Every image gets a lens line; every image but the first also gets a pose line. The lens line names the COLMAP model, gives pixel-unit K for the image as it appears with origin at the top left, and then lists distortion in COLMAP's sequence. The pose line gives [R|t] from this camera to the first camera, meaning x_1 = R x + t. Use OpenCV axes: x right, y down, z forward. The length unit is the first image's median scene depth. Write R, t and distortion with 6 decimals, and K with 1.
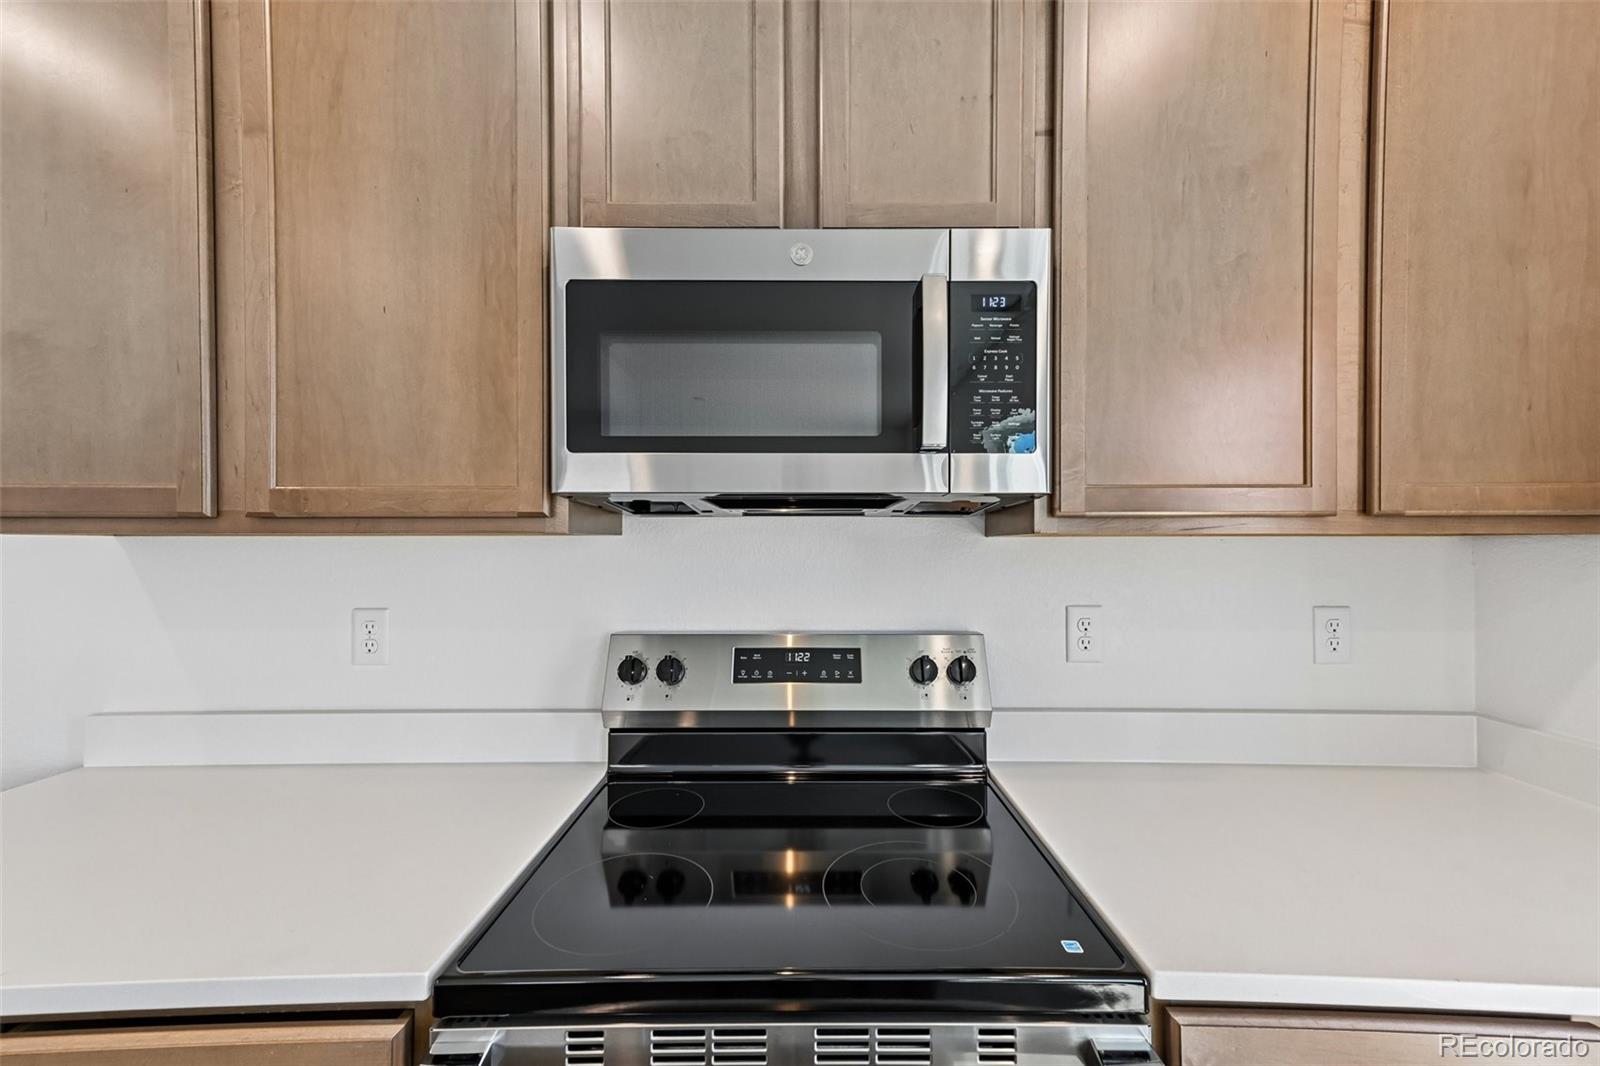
lens RADIAL K [[637.0, 0, 801.3], [0, 637.0, 539.7], [0, 0, 1]] dist [0.014023, 0.000000]
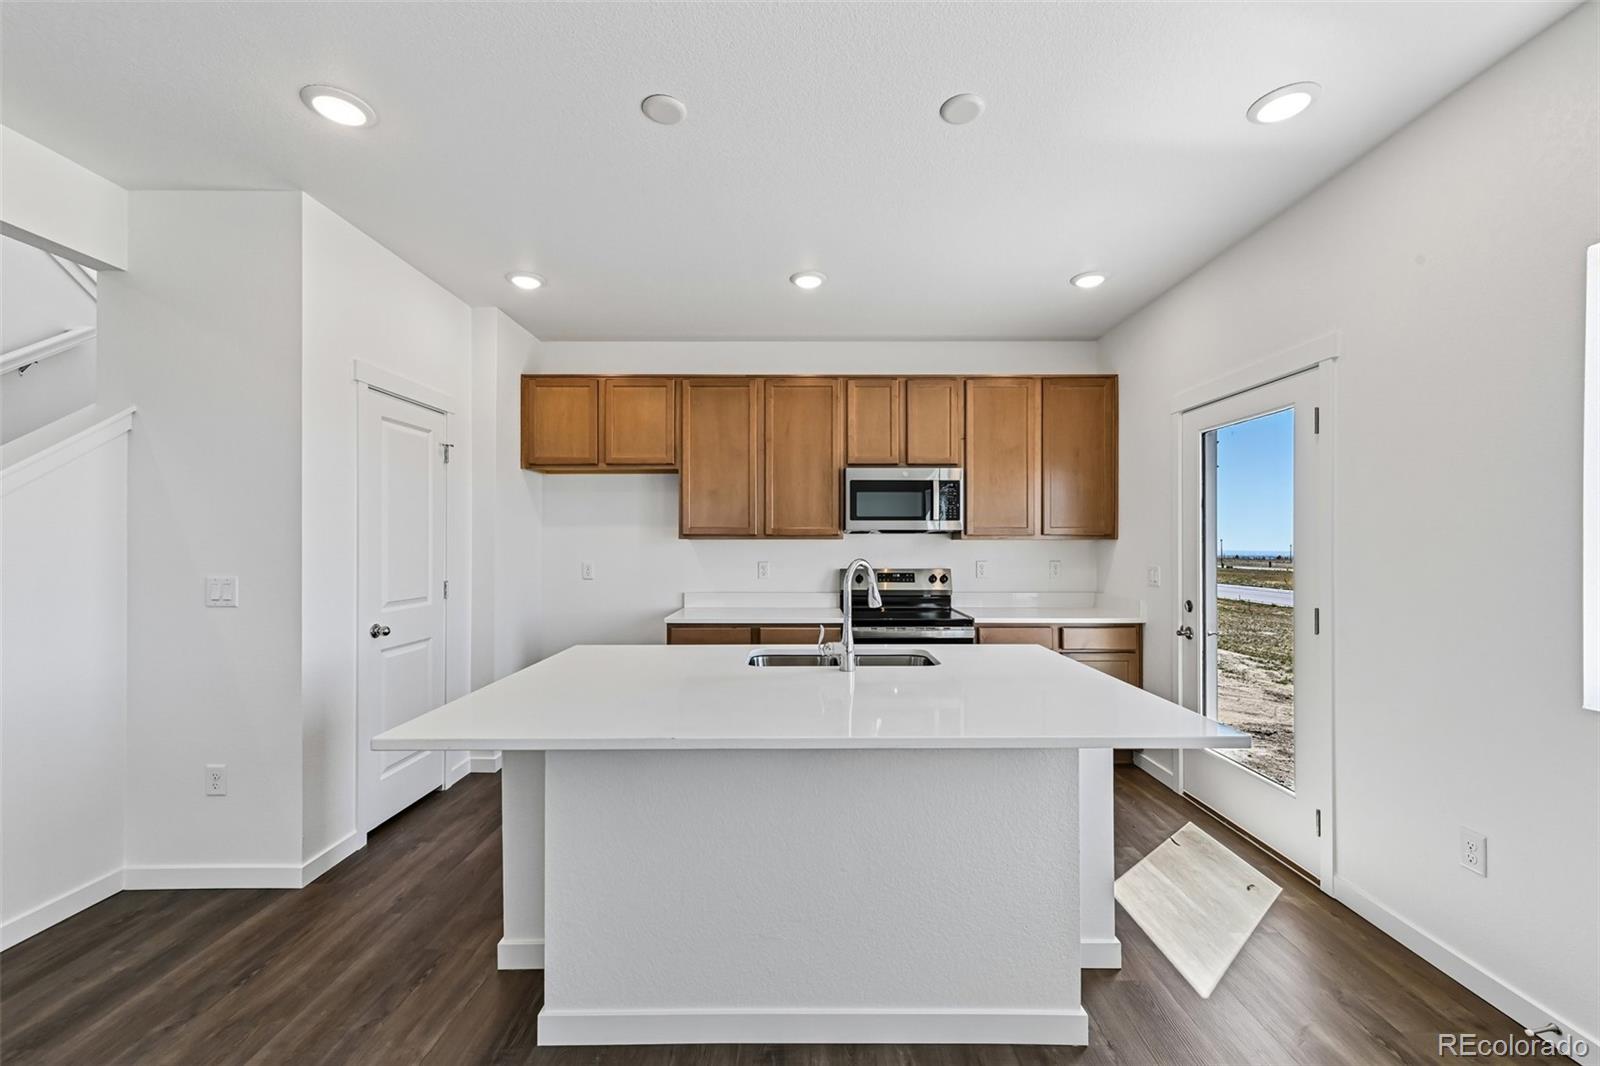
lens RADIAL K [[637.0, 0, 801.3], [0, 637.0, 539.7], [0, 0, 1]] dist [0.014023, 0.000000]
pose [[0.999978, 0.000939, -0.006523, -0.611502], [-0.000974, 0.999985, -0.005406, 0.015900], [0.006517, 0.005413, 0.999964, -3.009594]]
